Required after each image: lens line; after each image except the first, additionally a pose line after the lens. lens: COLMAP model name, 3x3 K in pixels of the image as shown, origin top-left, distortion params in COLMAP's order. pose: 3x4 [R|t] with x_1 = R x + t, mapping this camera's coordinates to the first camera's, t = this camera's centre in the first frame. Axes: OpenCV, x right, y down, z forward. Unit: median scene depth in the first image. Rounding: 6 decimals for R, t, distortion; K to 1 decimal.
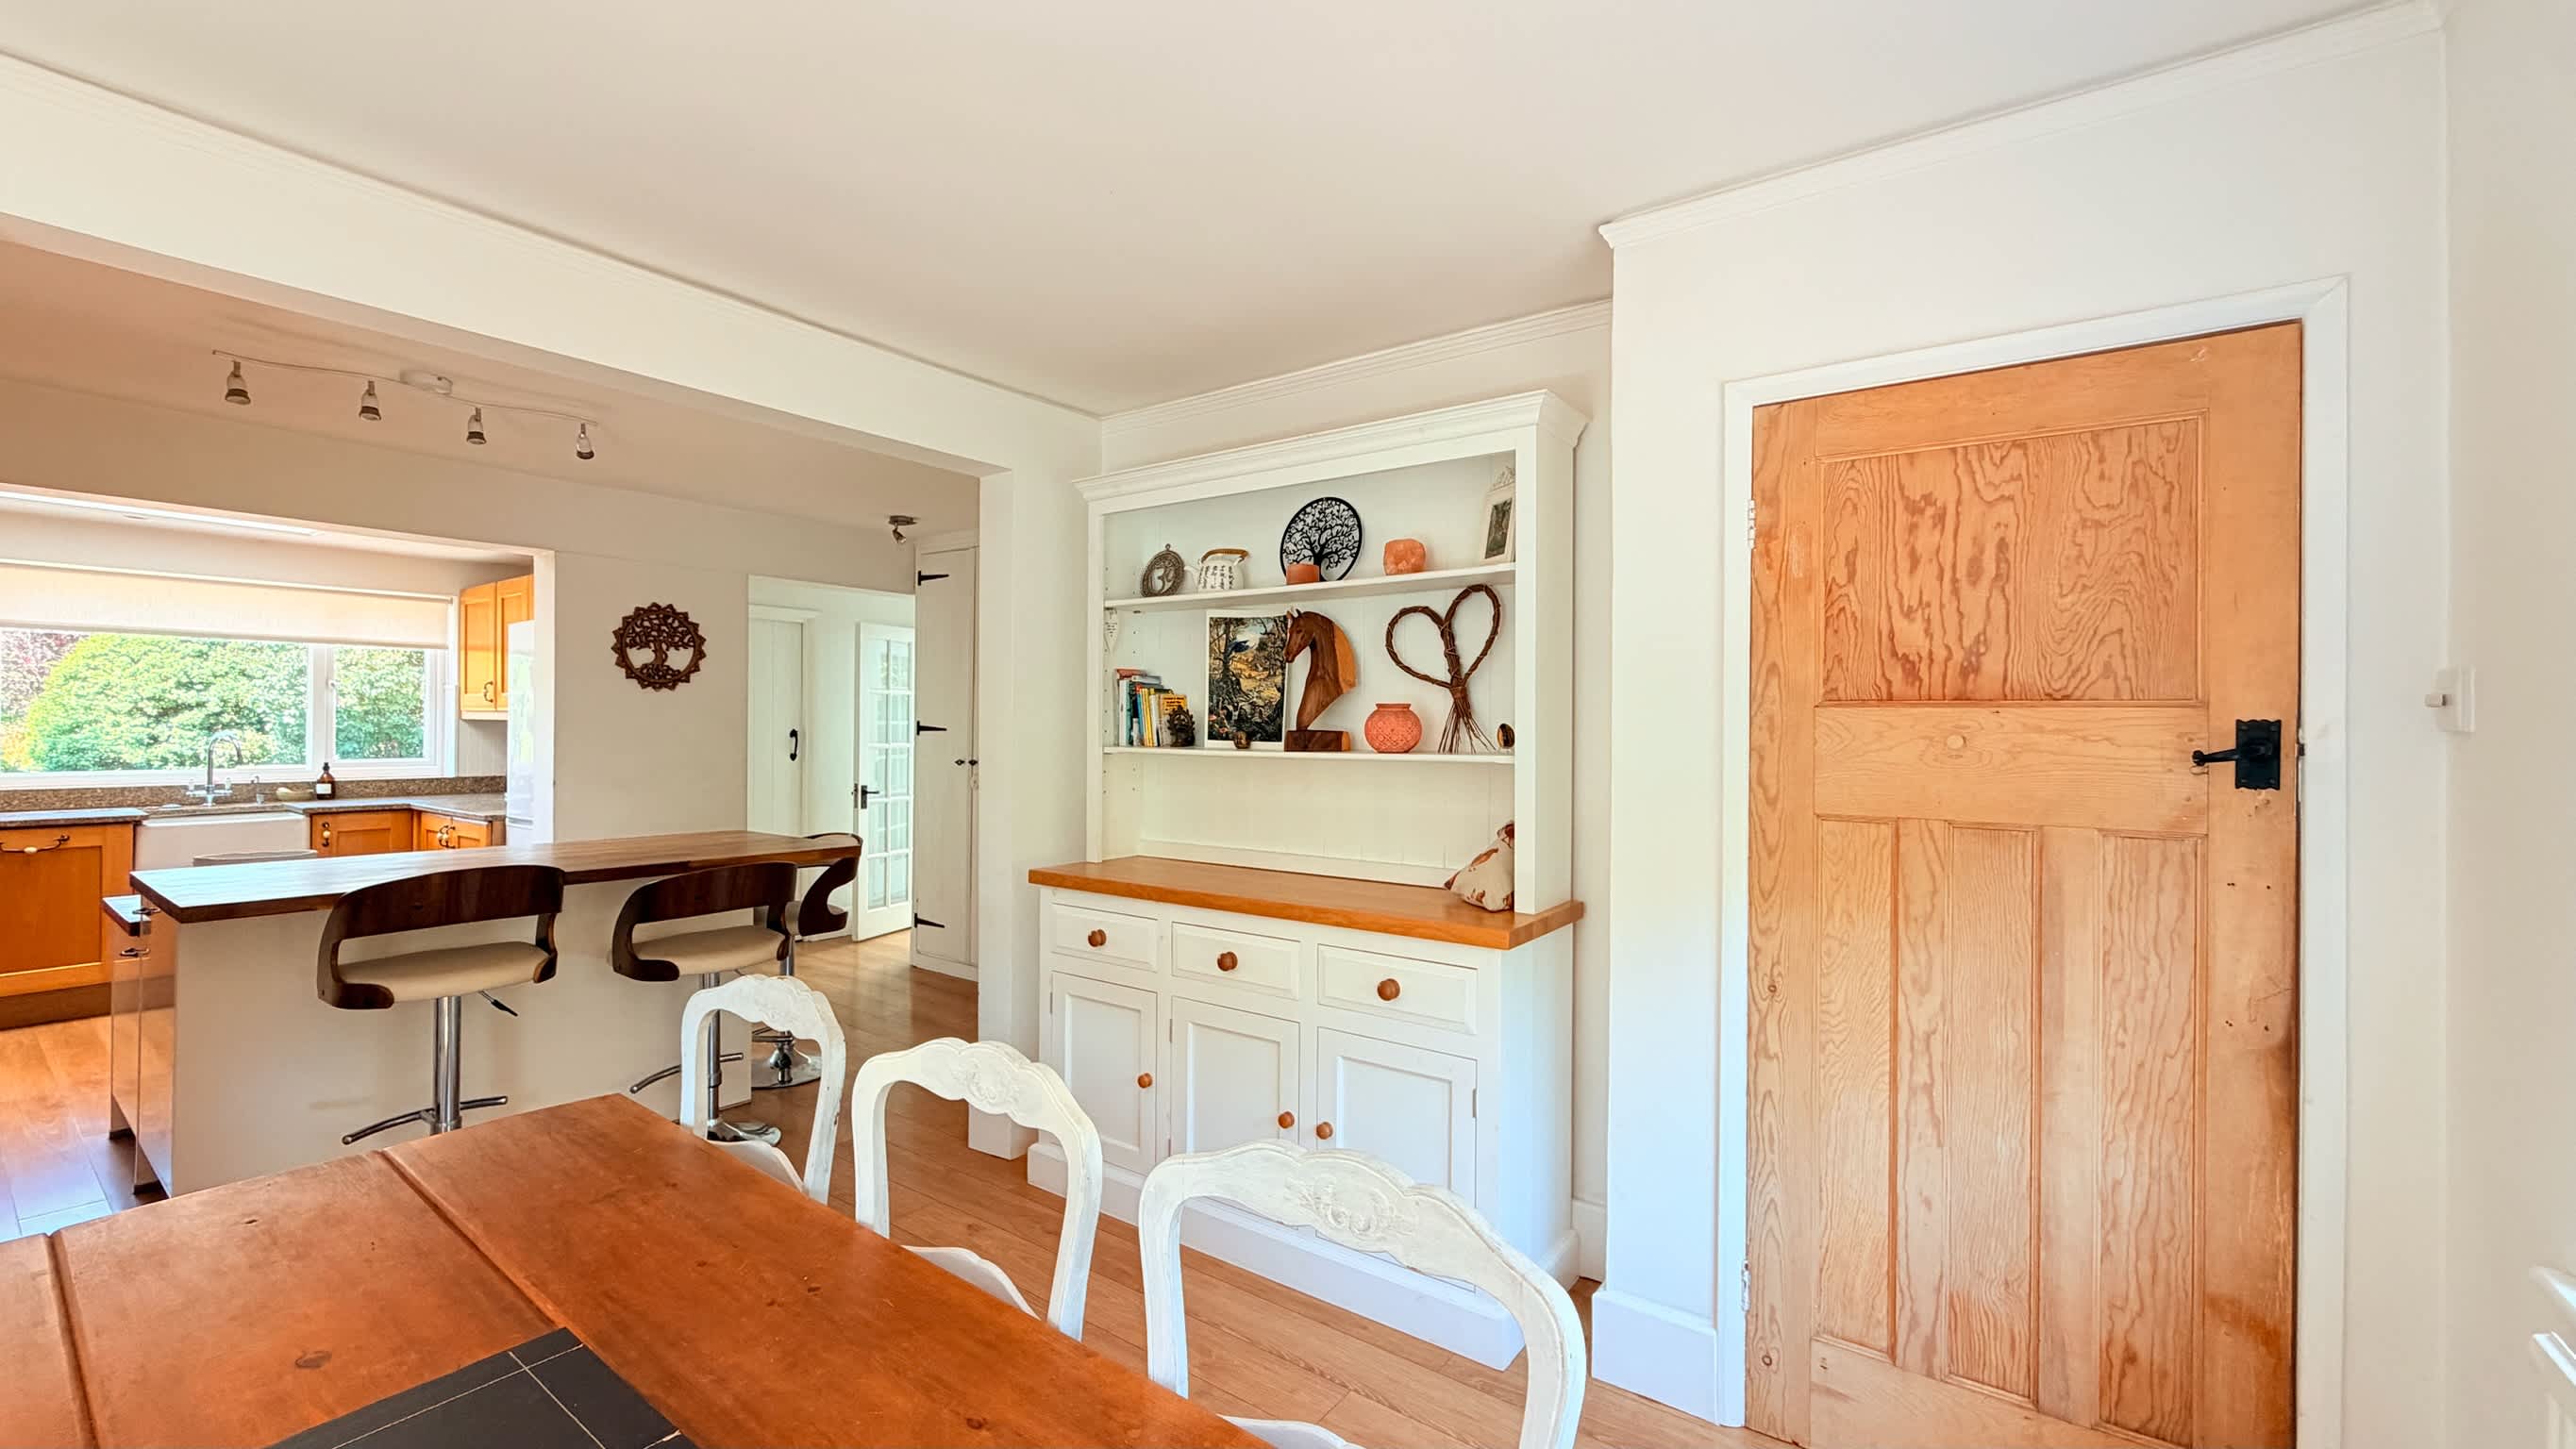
lens RADIAL K [[1026.8, 0, 1278.8], [0, 1026.8, 718.4], [0, 0, 1]] dist [-0.003684, 0.000892]
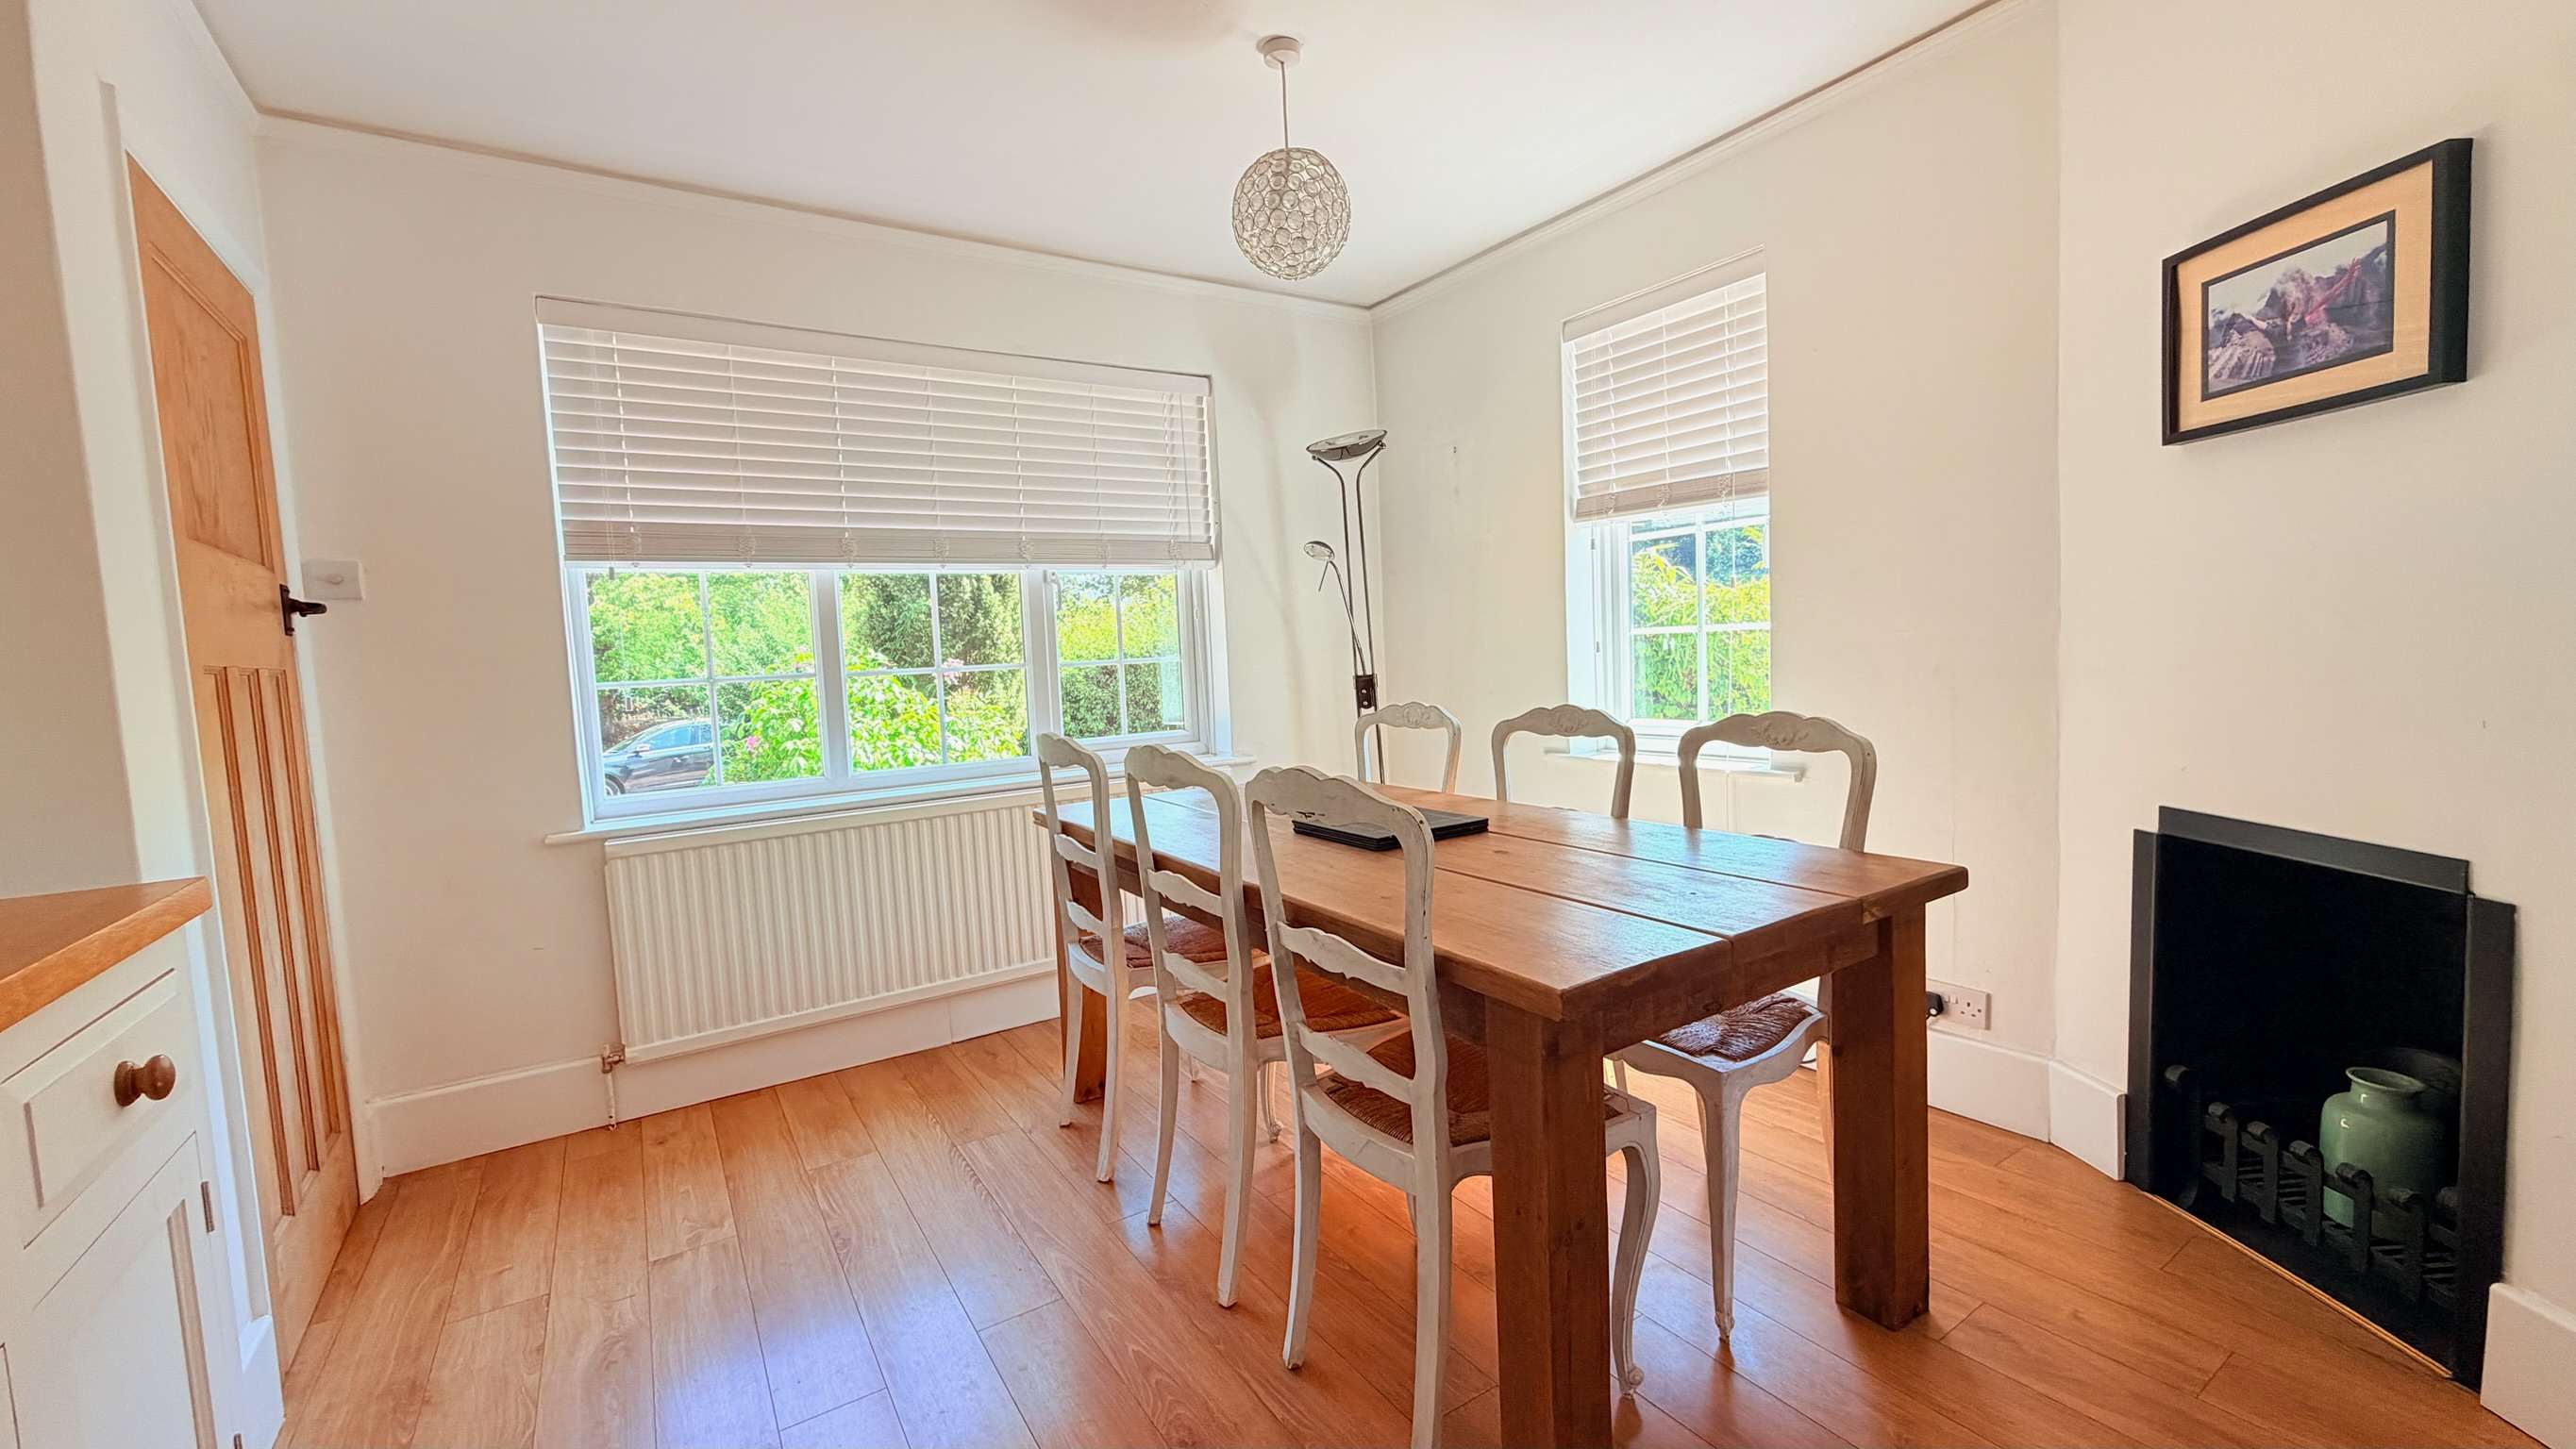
lens RADIAL K [[1026.8, 0, 1281.6], [0, 1026.8, 725.3], [0, 0, 1]] dist [-0.003684, 0.000892]
pose [[-0.936484, 0.012617, 0.350483, -0.385135], [0.039472, 0.996795, 0.069585, 0.073421], [-0.348481, 0.078999, -0.933981, 0.922407]]
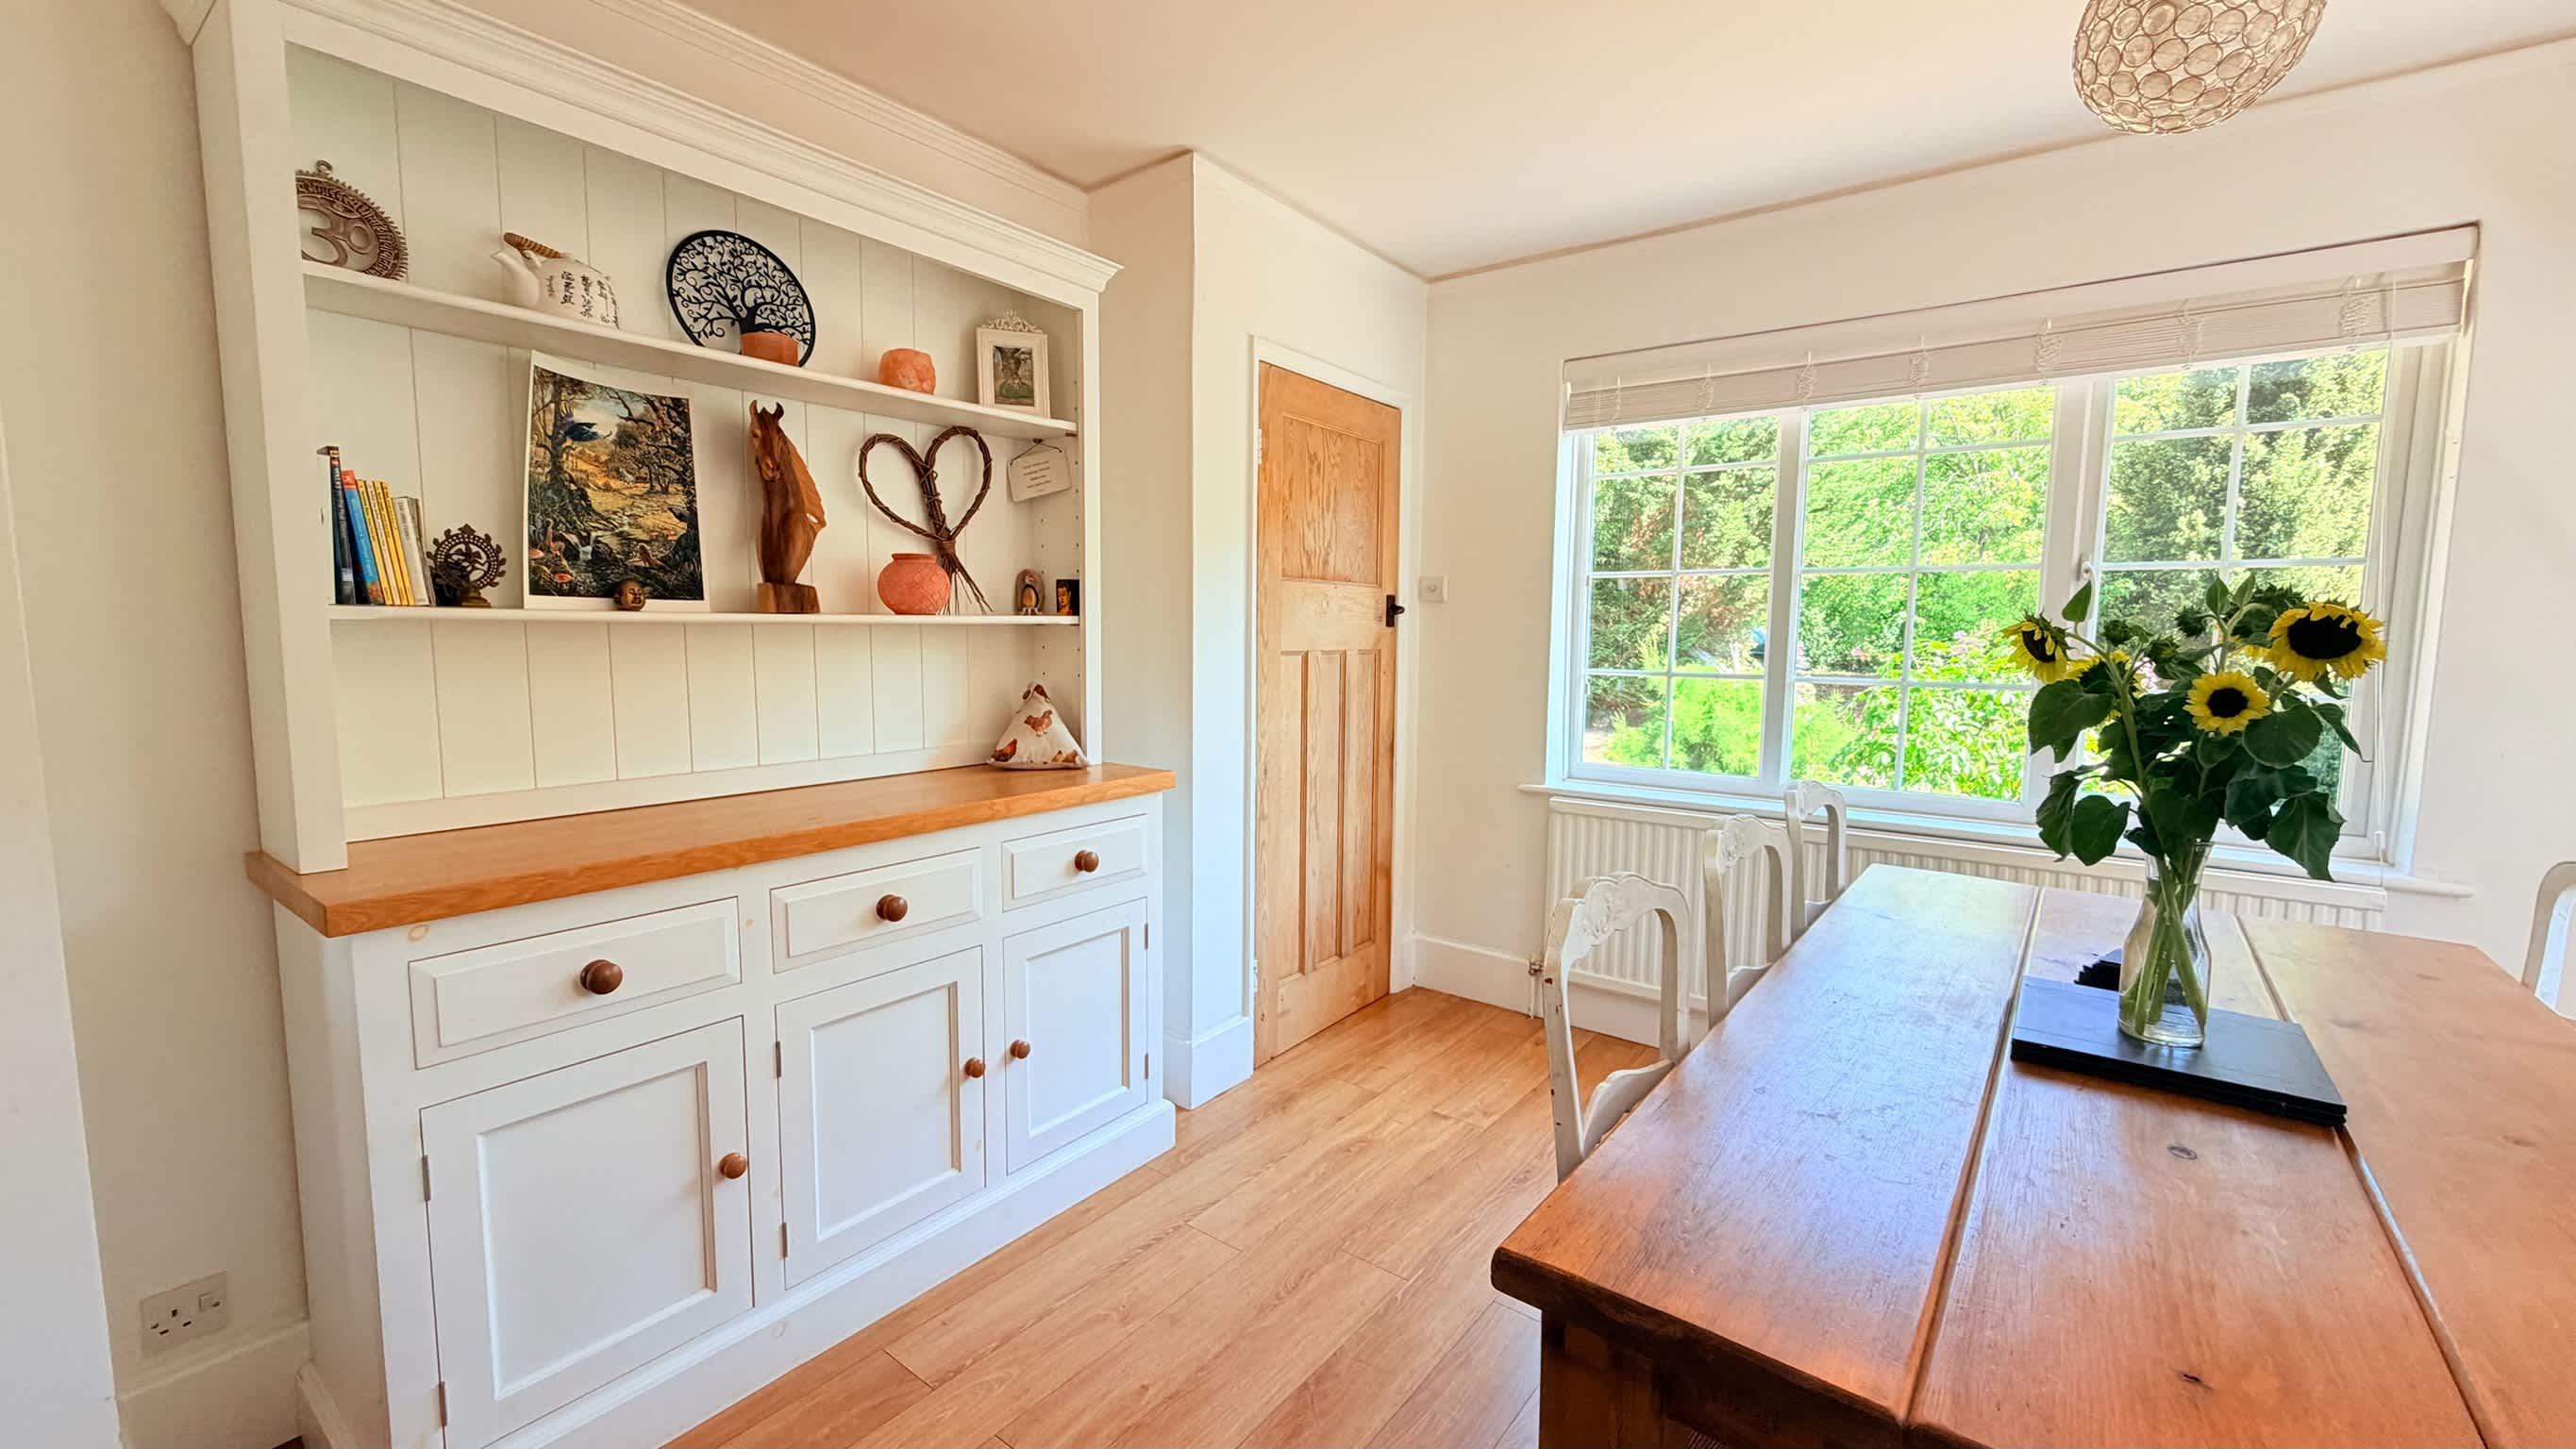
lens RADIAL K [[1026.8, 0, 1265.7], [0, 1026.8, 721.8], [0, 0, 1]] dist [-0.003684, 0.000892]
pose [[0.025579, -0.100177, 0.994641, -0.616759], [-0.016626, 0.994786, 0.100619, 0.027214], [-0.999535, -0.019110, 0.023780, 0.608706]]
